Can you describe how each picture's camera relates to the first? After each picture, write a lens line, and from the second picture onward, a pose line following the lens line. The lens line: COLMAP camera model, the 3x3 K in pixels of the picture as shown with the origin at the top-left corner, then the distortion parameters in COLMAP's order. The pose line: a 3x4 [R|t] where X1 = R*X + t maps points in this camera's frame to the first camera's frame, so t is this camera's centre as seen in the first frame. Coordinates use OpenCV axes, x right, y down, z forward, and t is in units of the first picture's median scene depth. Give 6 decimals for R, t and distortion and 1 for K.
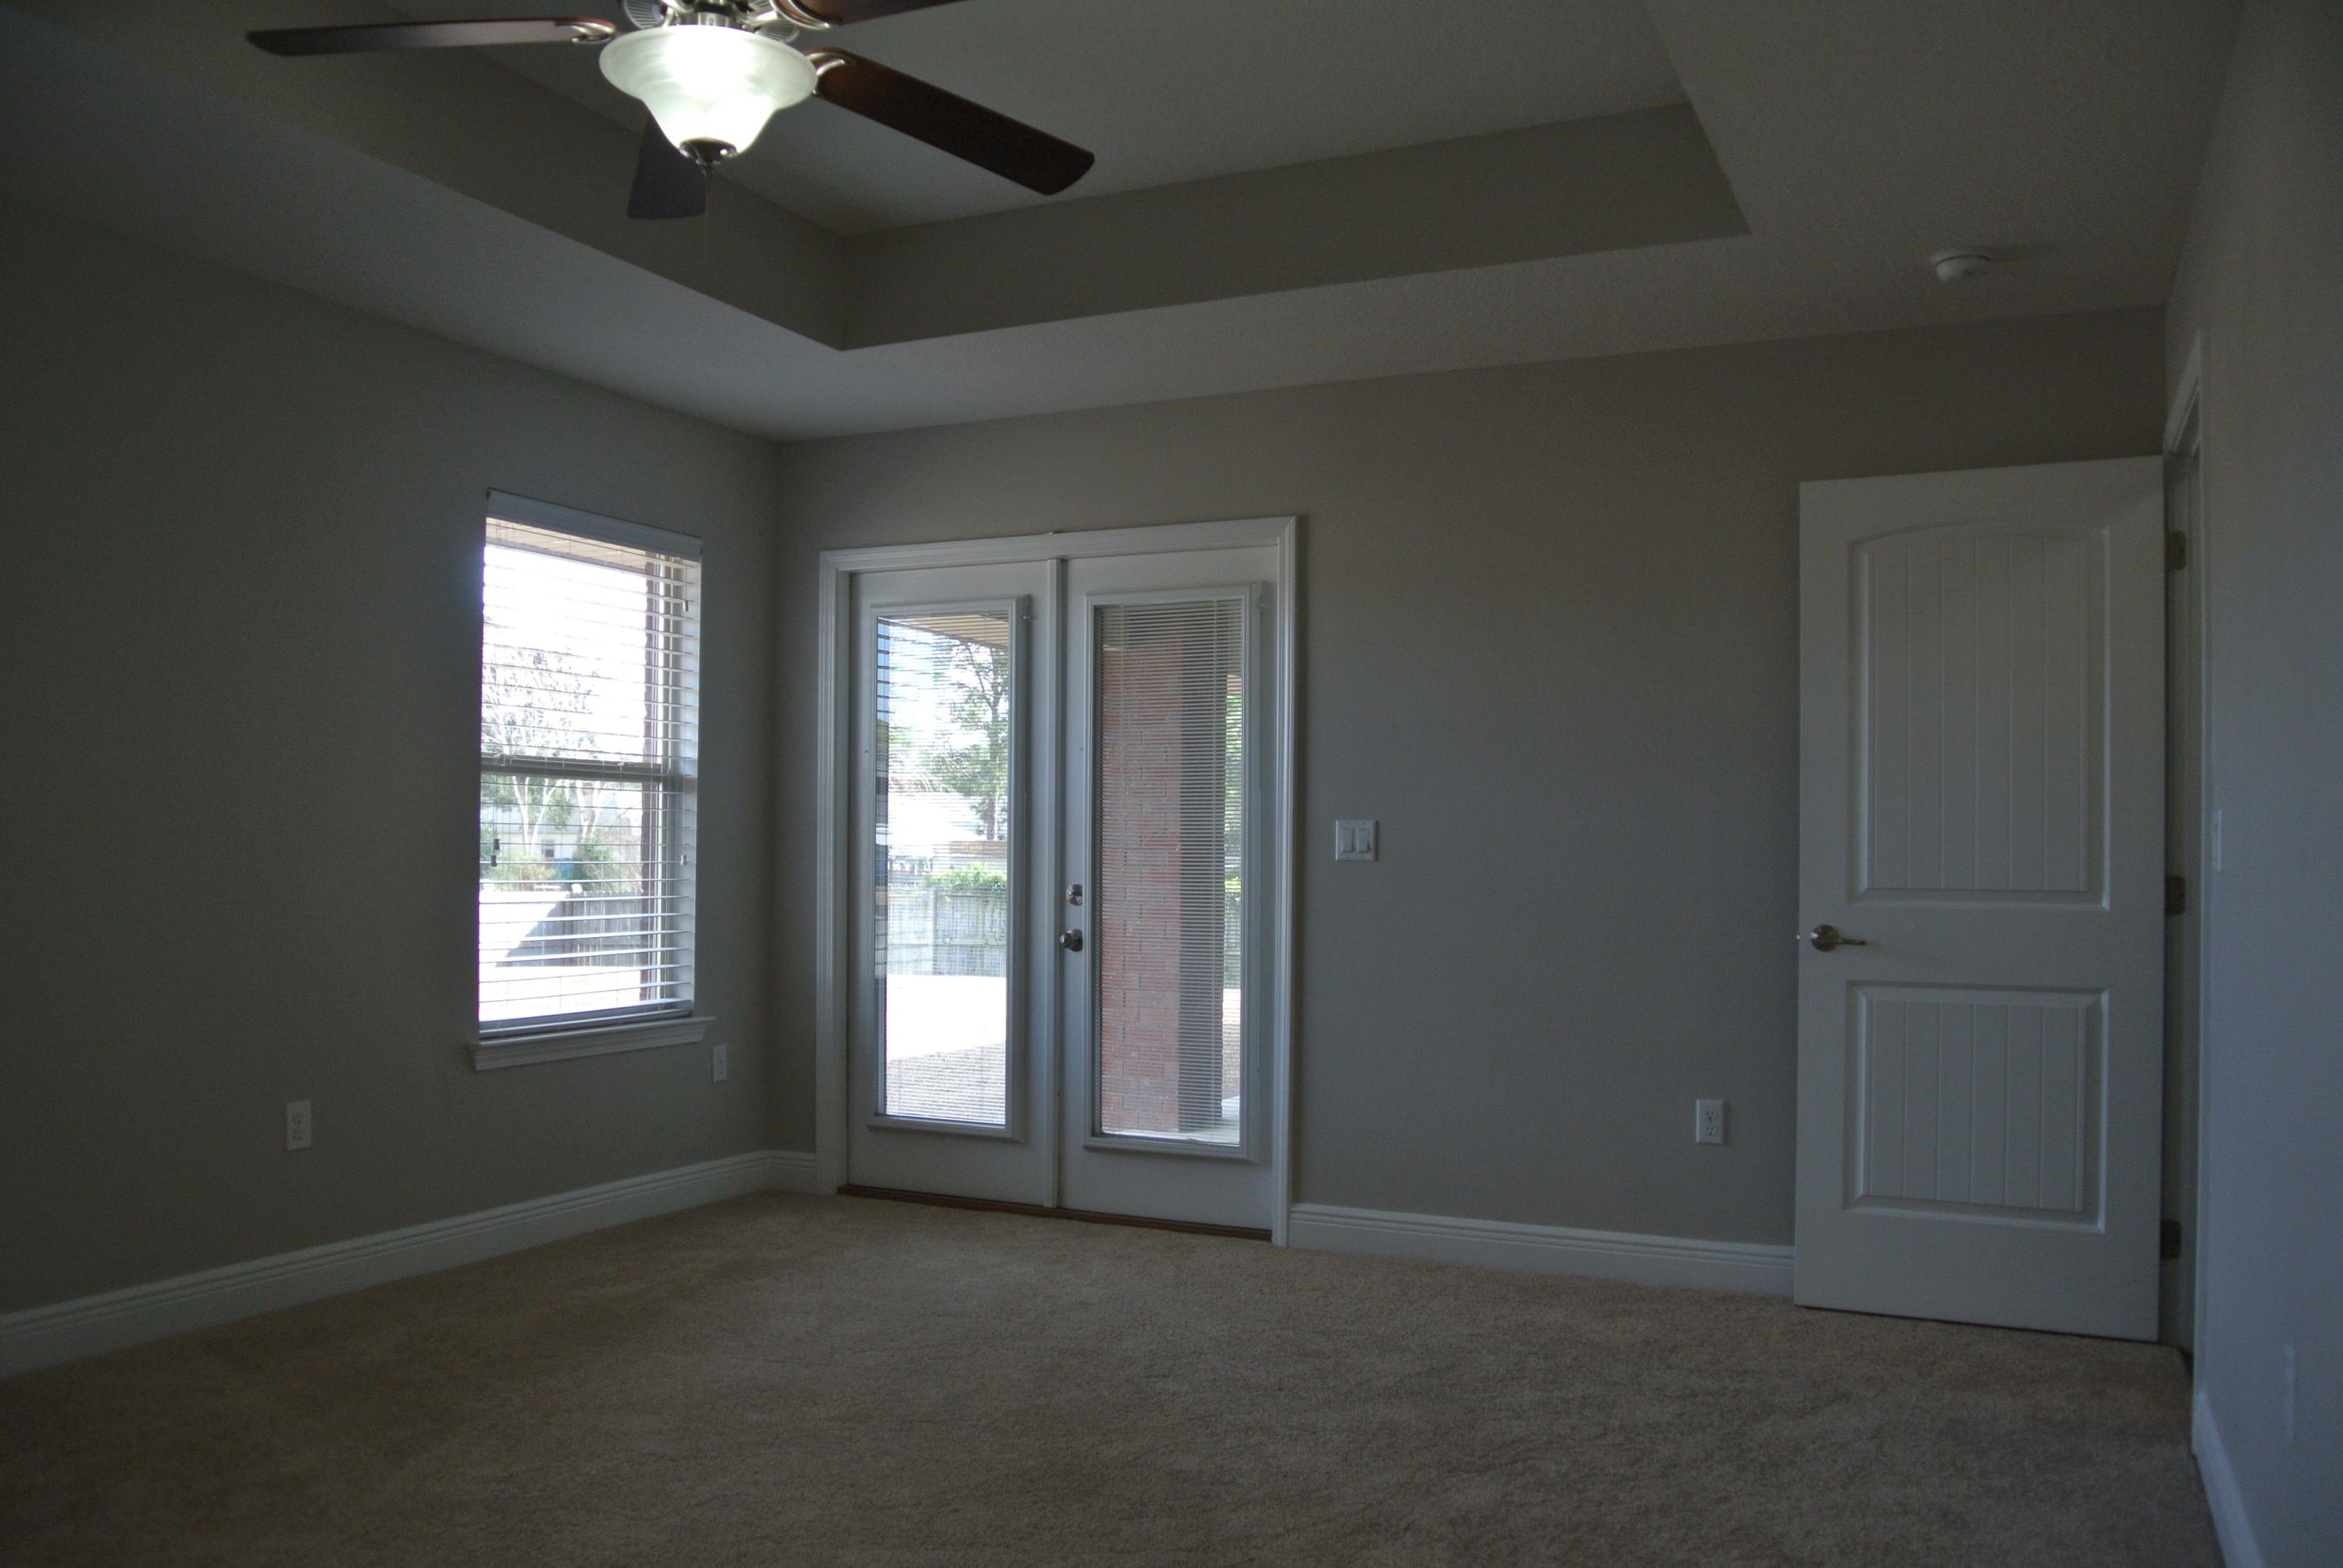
lens RADIAL K [[1850.8, 0, 1149.2], [0, 1850.8, 842.7], [0, 0, 1]] dist [-0.084734, 0.060702]
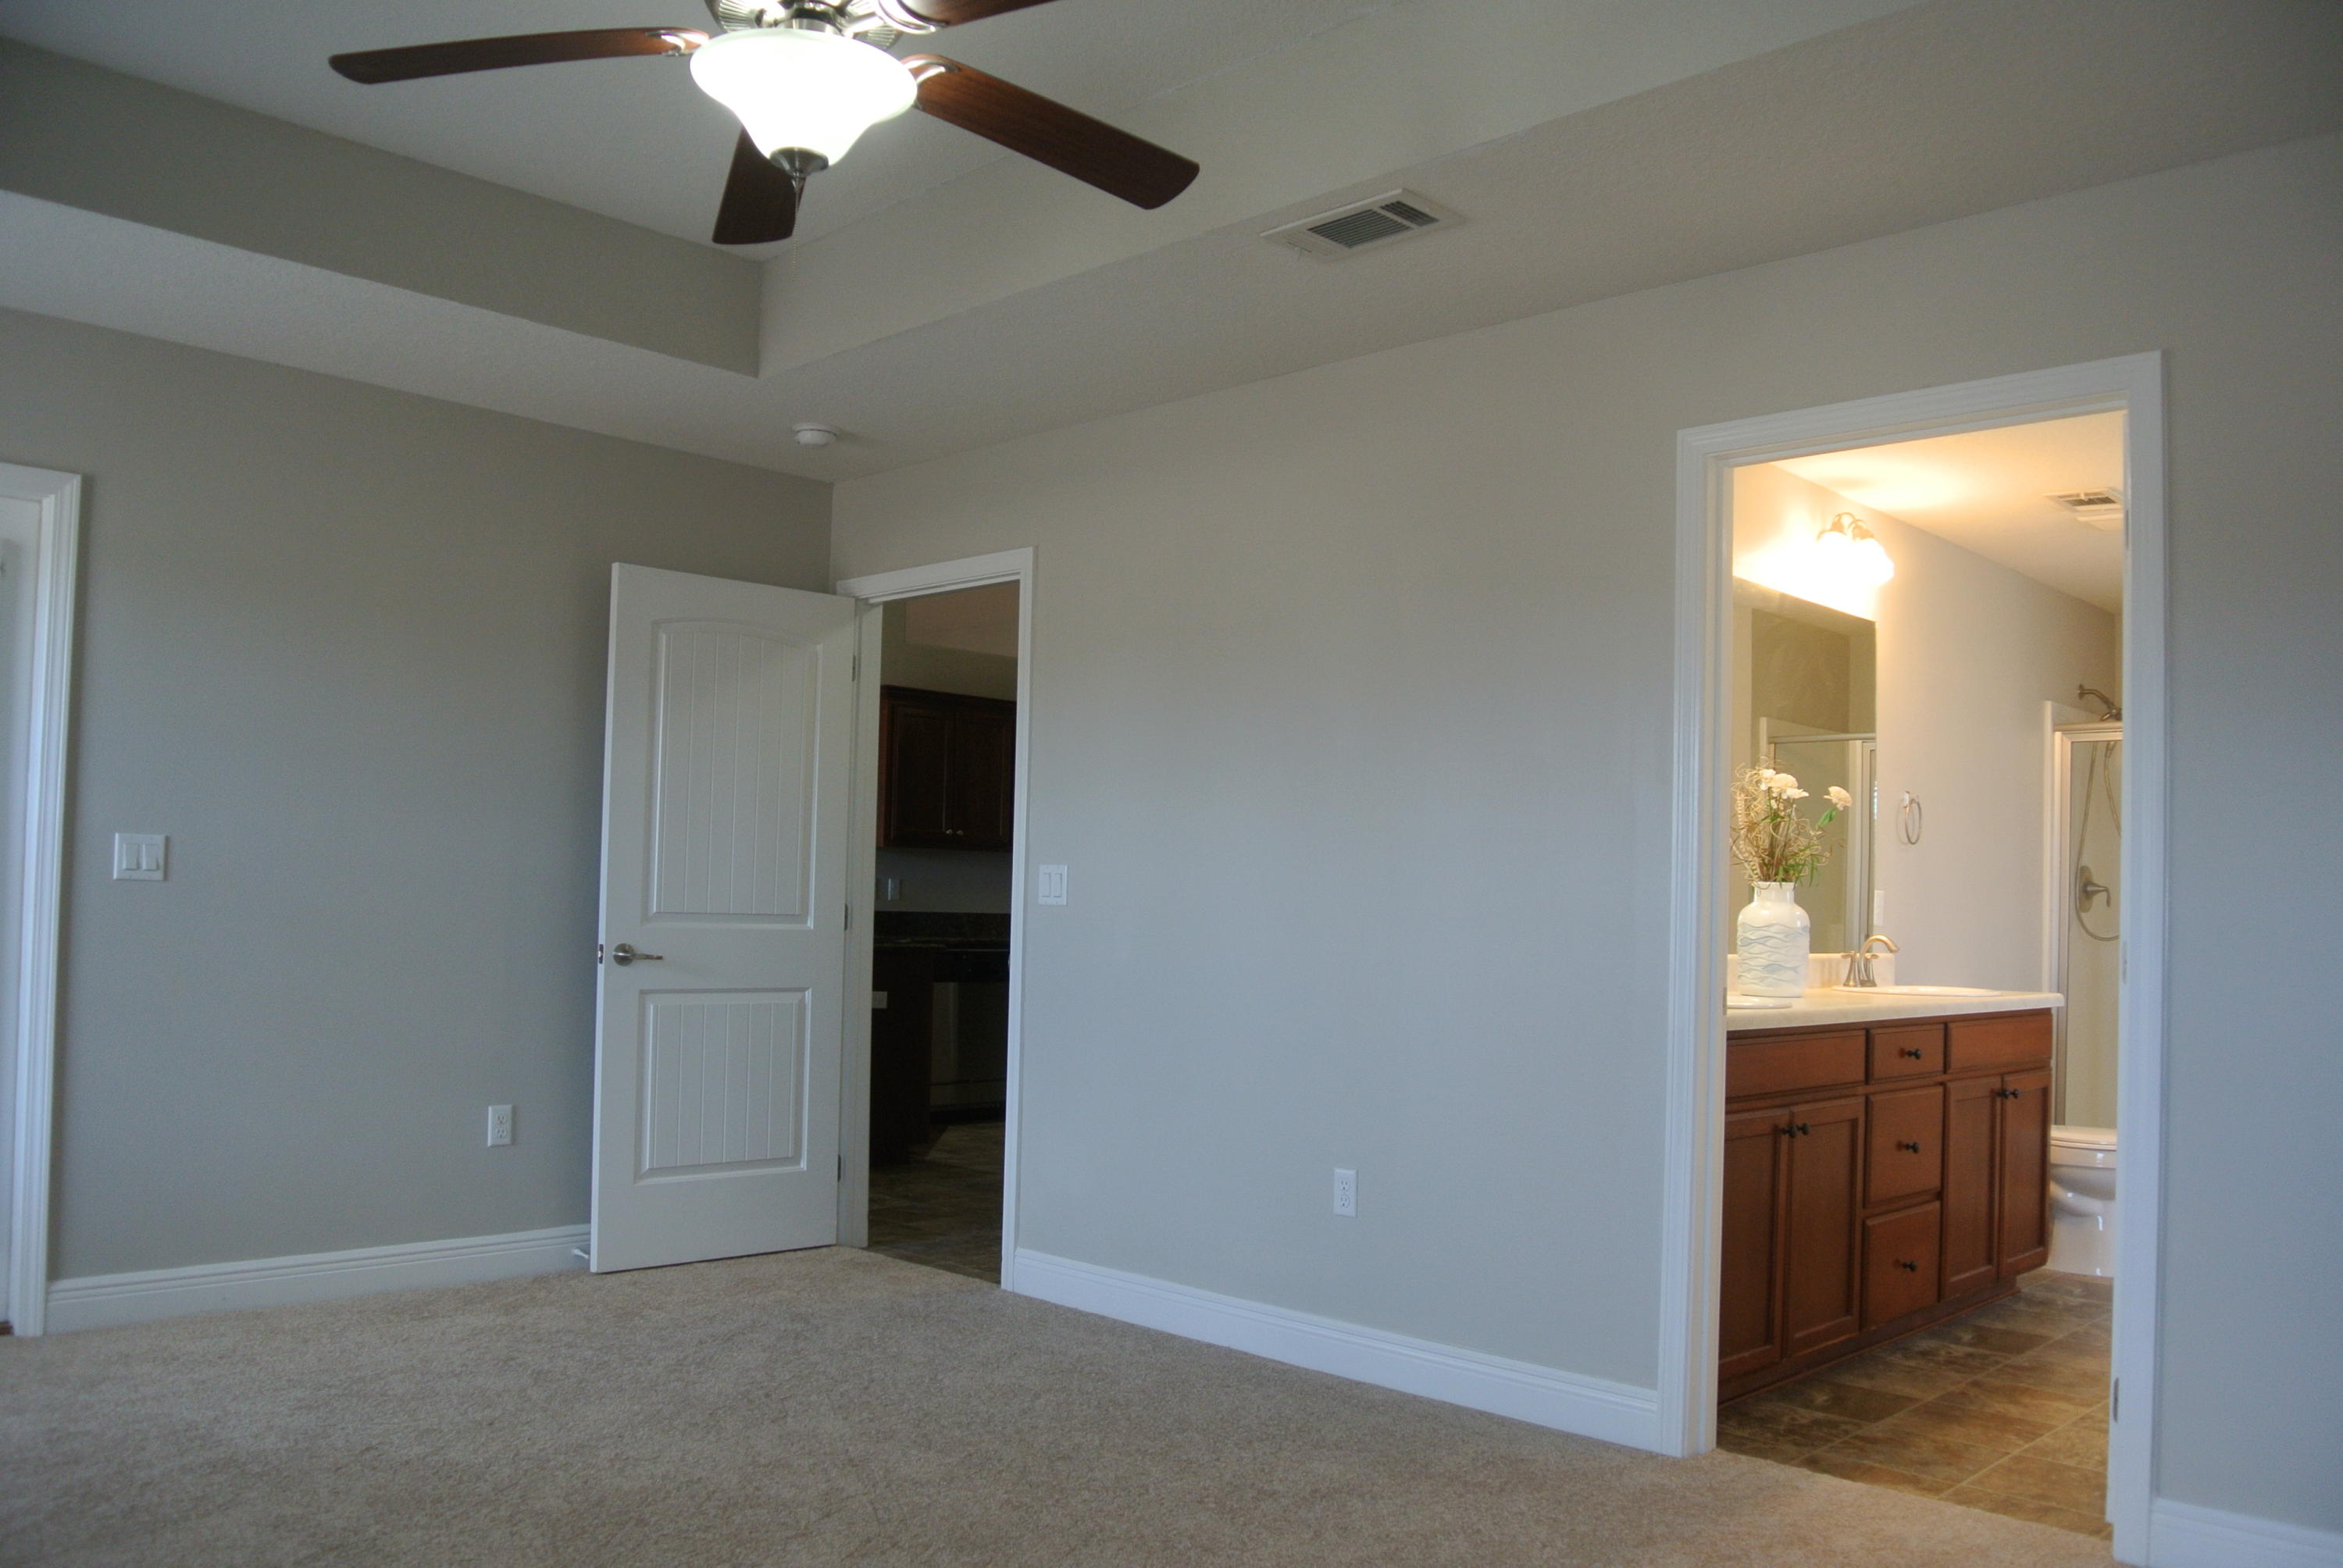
lens RADIAL K [[1850.8, 0, 1167.3], [0, 1850.8, 861.1], [0, 0, 1]] dist [-0.084734, 0.060702]
pose [[0.319249, 0.022381, 0.947407, -0.629639], [-0.030081, 0.999457, -0.013474, -0.002611], [-0.947193, -0.024197, 0.319749, 0.291681]]
